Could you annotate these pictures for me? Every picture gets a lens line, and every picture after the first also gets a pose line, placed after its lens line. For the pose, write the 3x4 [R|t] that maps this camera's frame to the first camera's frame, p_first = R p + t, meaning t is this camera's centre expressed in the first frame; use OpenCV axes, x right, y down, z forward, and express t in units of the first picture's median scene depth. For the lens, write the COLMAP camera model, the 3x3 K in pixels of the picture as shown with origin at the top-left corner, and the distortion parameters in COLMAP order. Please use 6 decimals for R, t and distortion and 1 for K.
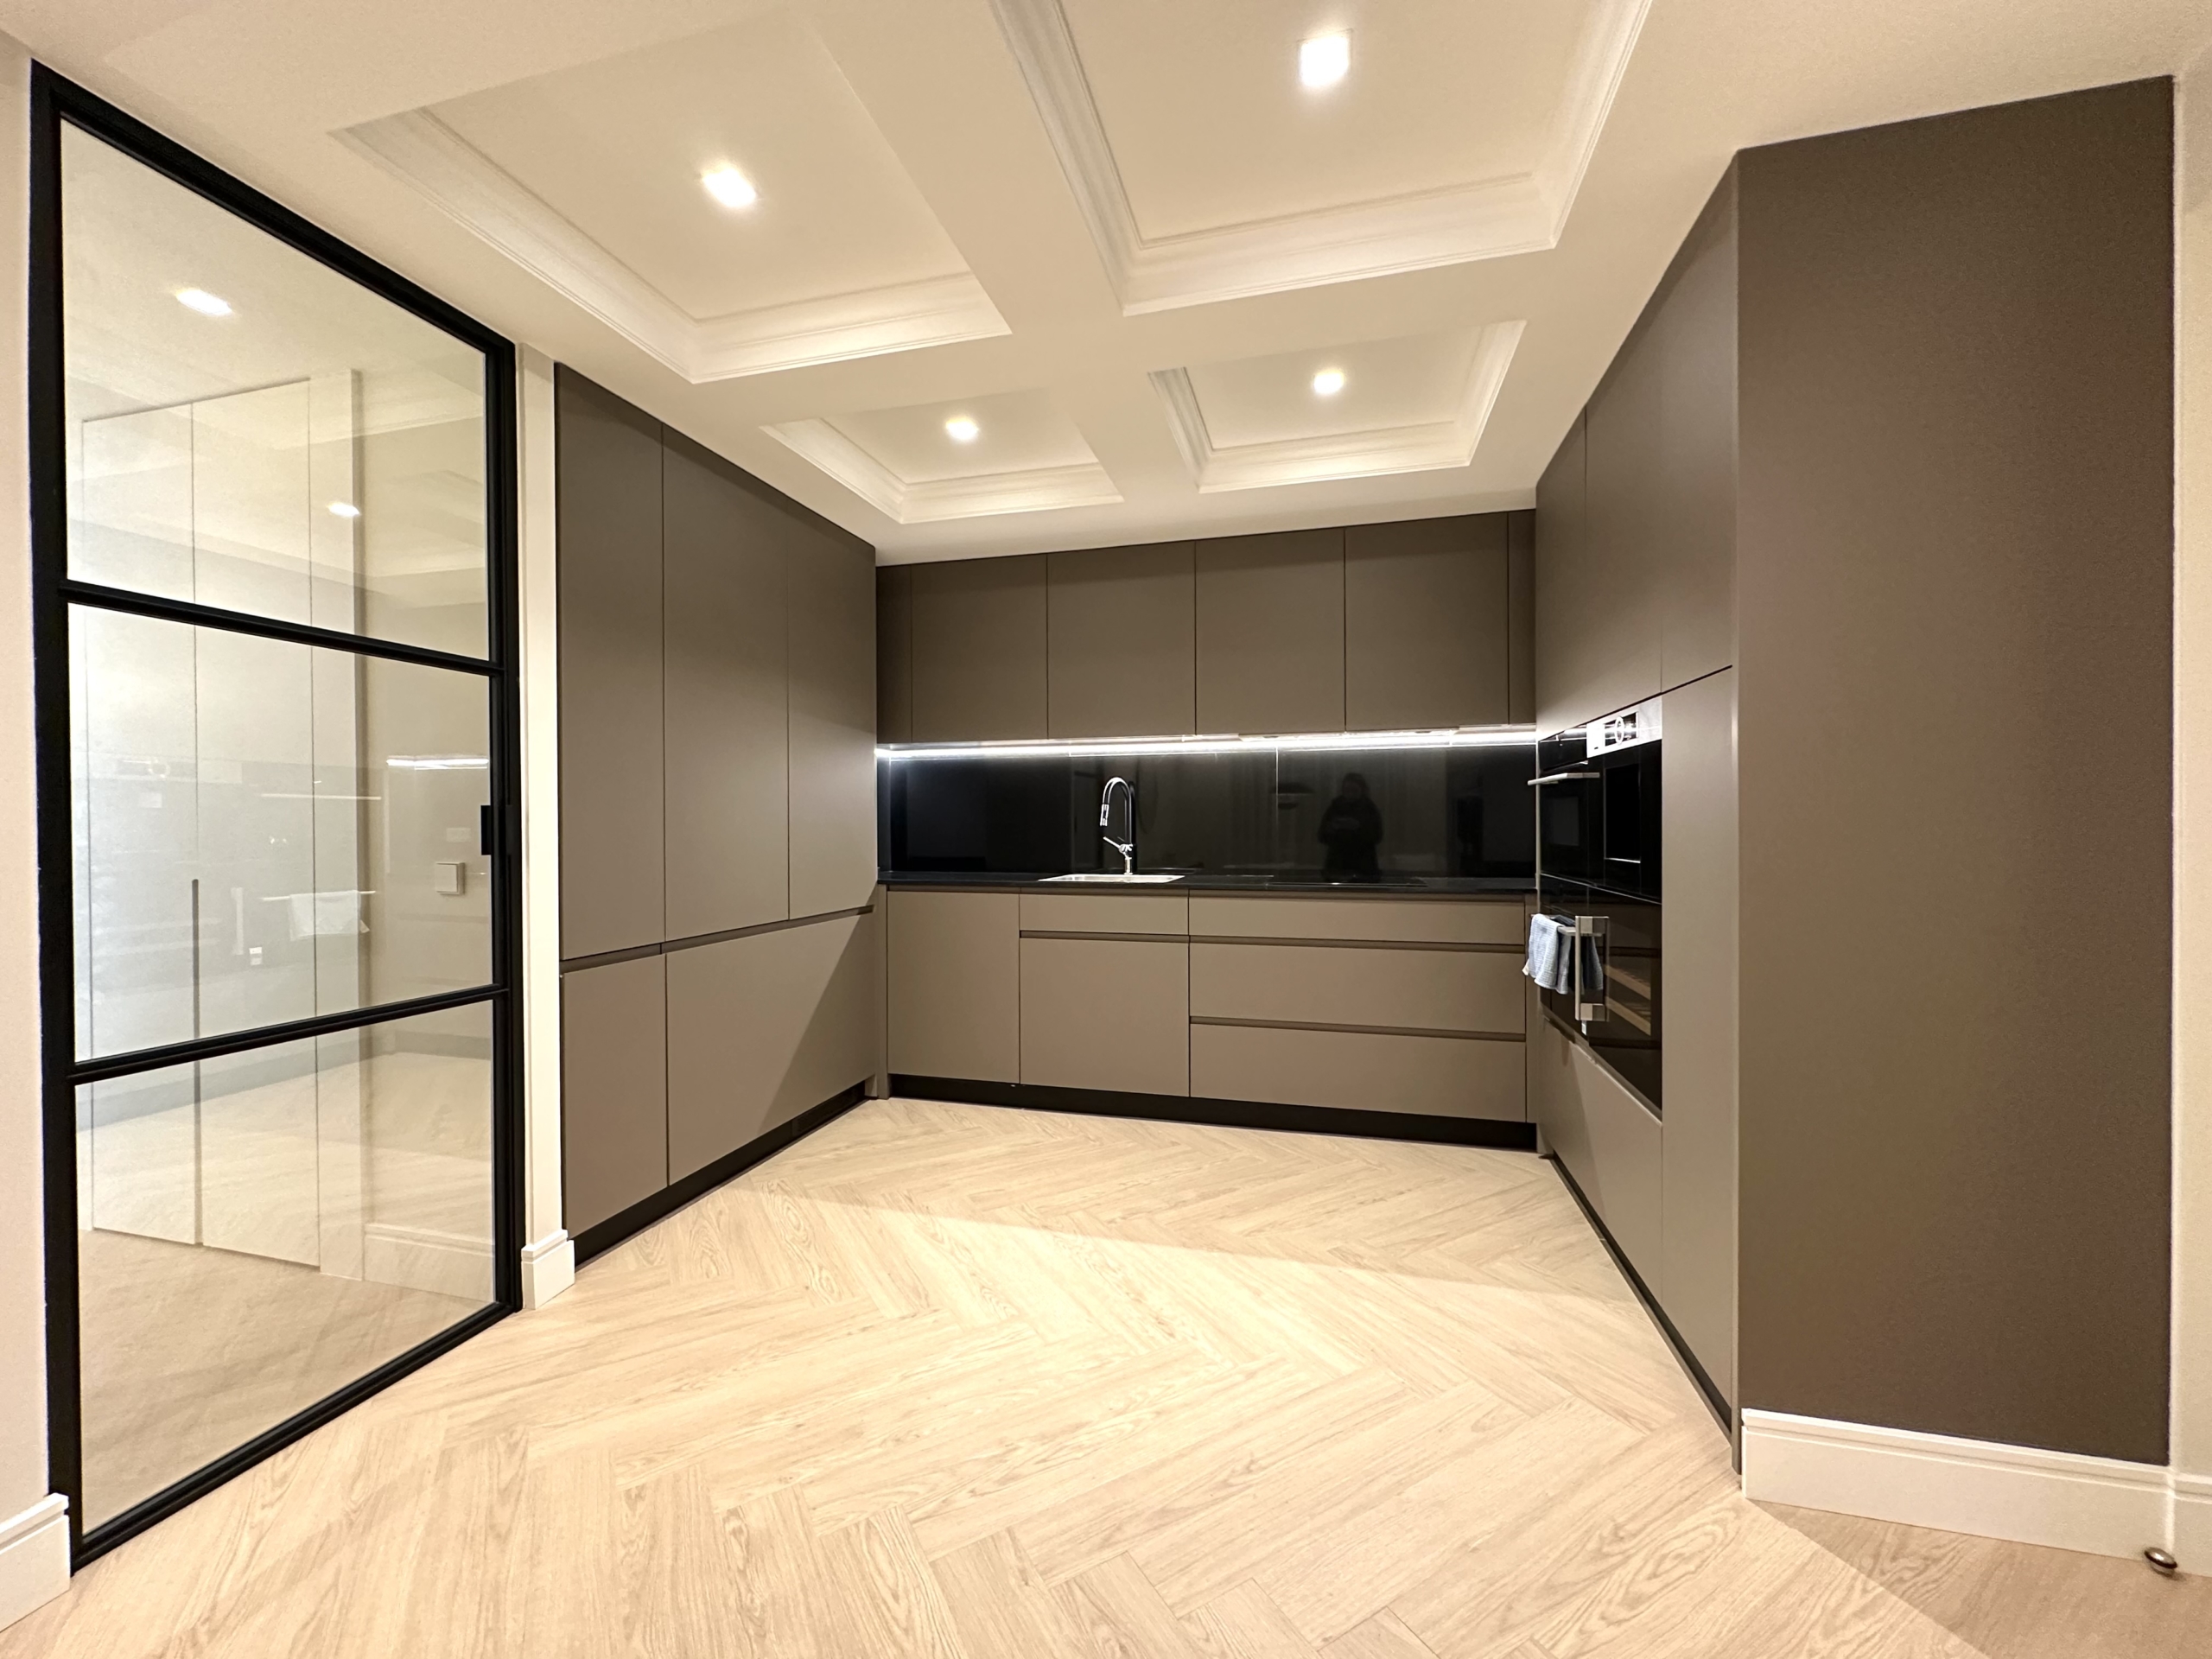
lens RADIAL K [[880.2, 0, 1100.6], [0, 880.2, 832.6], [0, 0, 1]] dist [-0.001568, 0.000051]
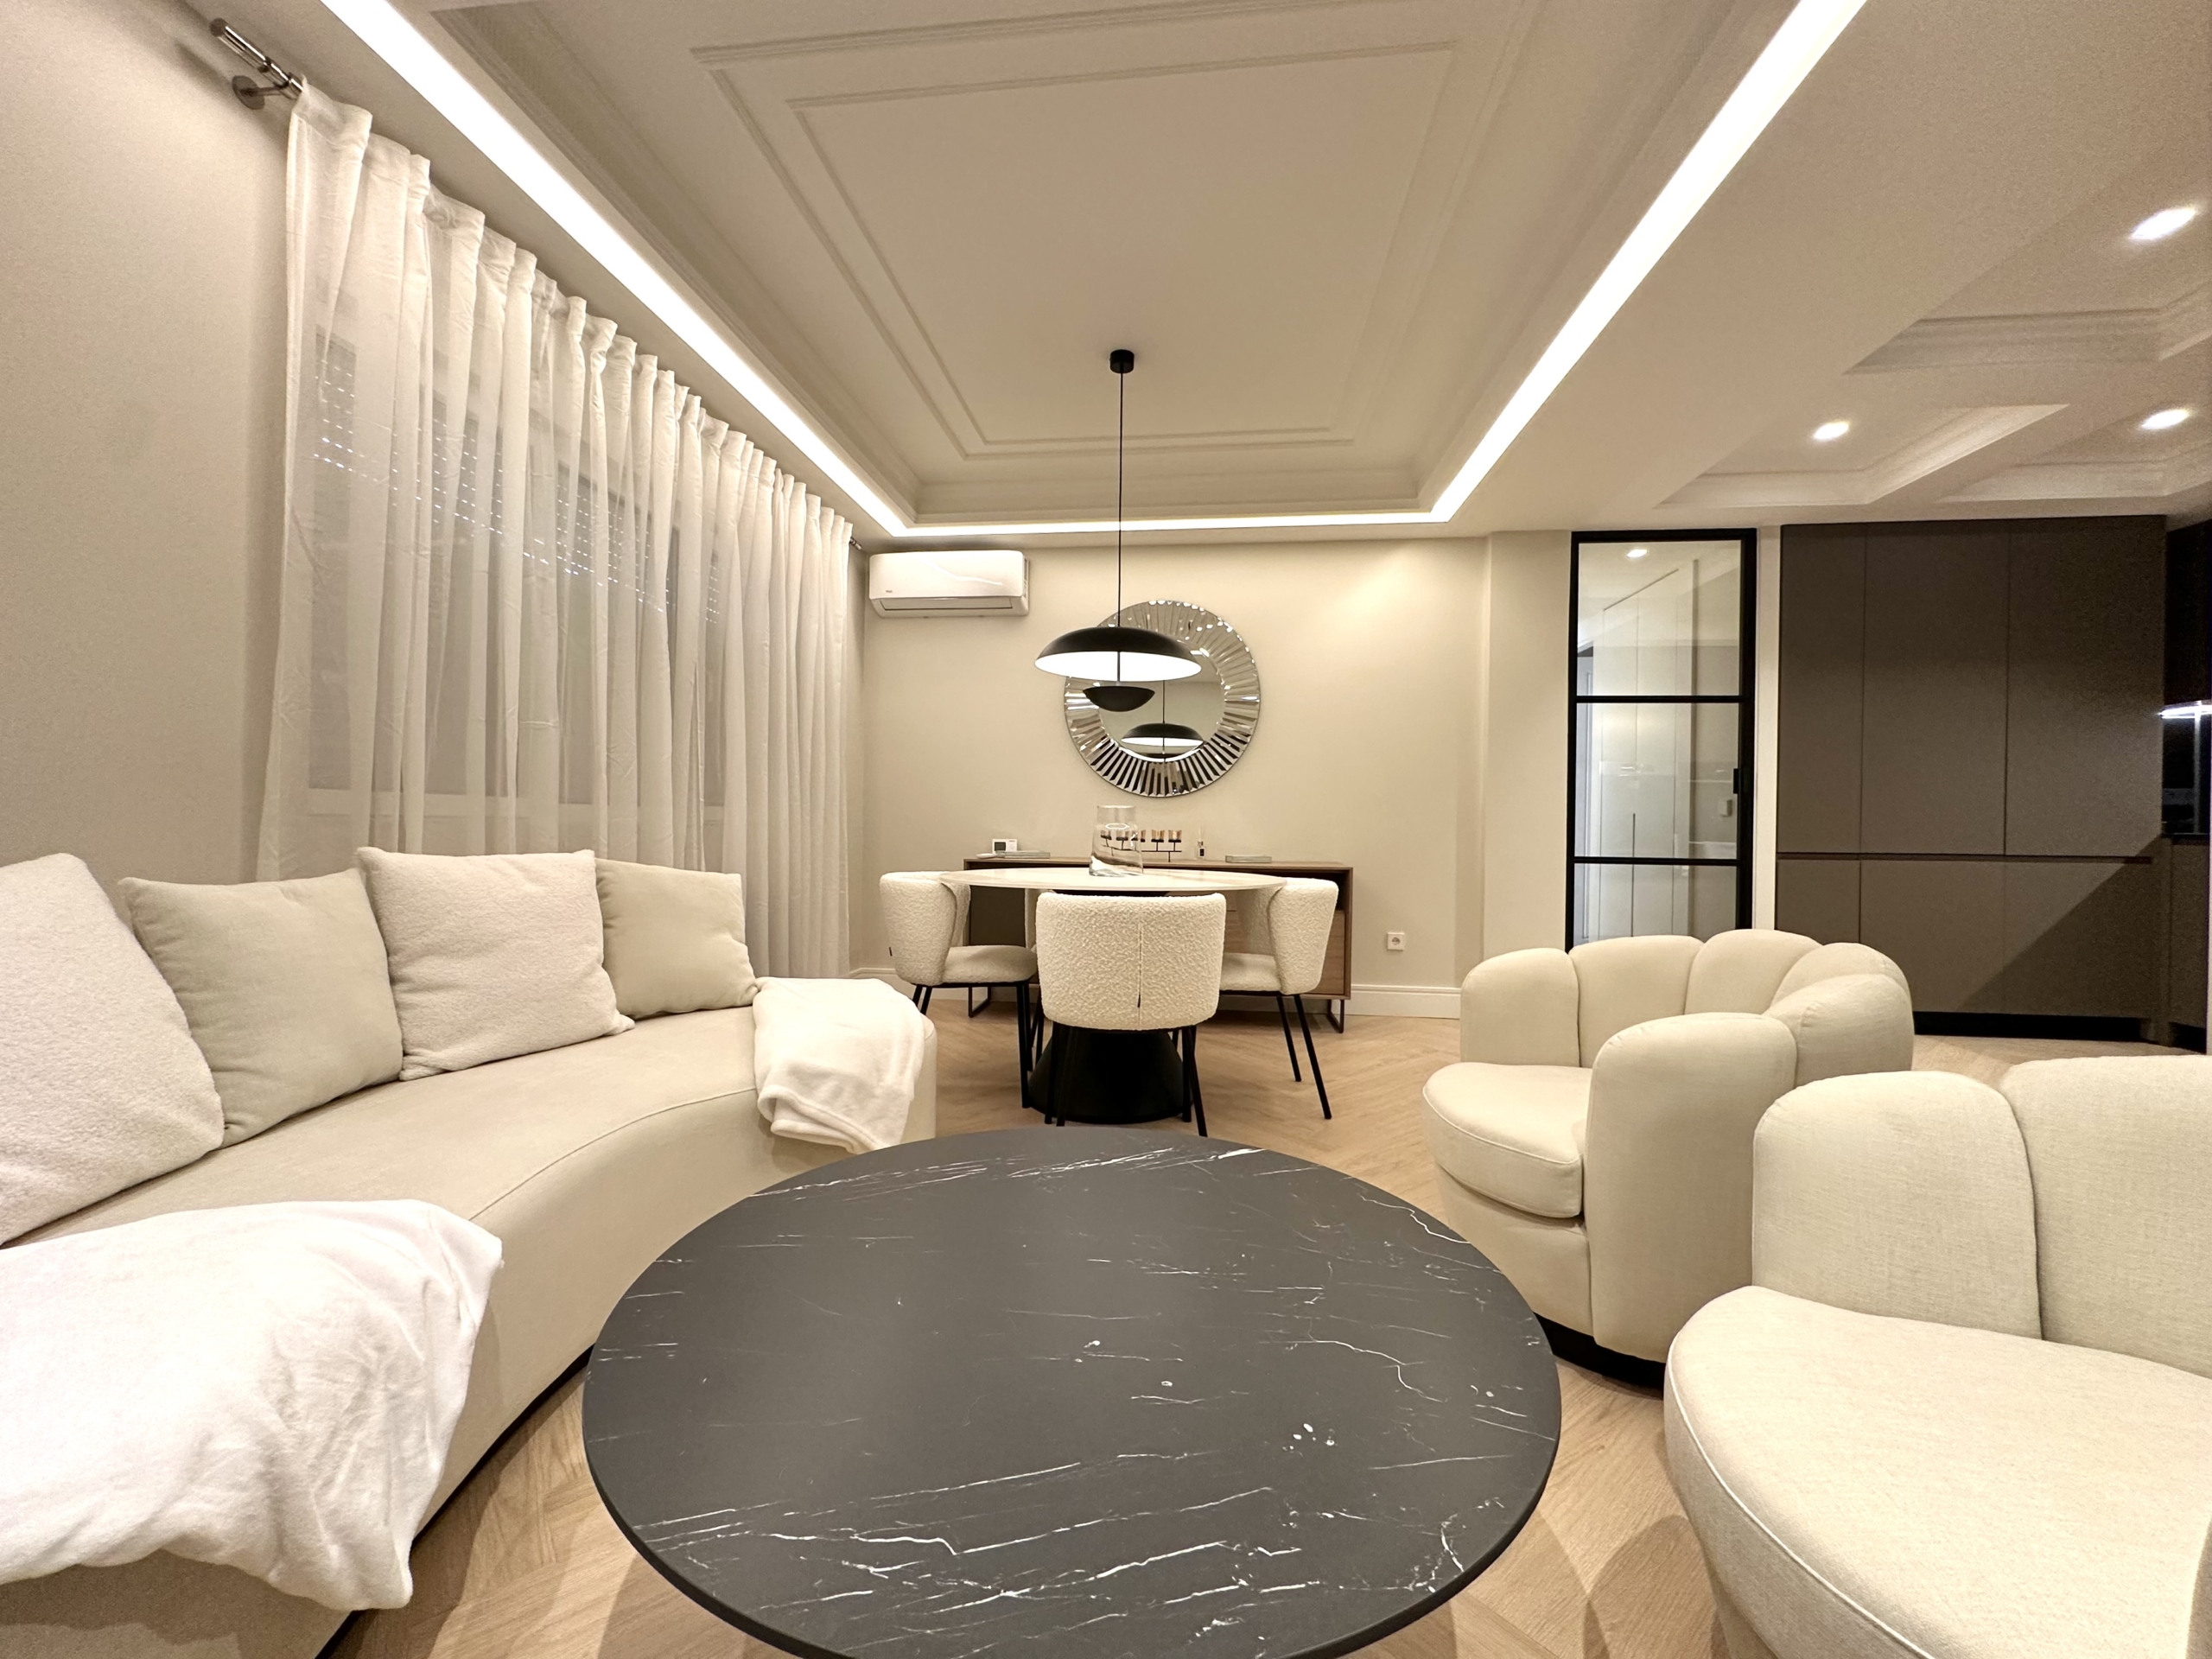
lens RADIAL K [[880.2, 0, 1098.9], [0, 880.2, 829.7], [0, 0, 1]] dist [-0.001568, 0.000051]
pose [[0.144519, 0.005454, -0.989487, 1.015680], [-0.021745, 0.999761, 0.002335, 0.127940], [0.989263, 0.021179, 0.144603, -0.676143]]
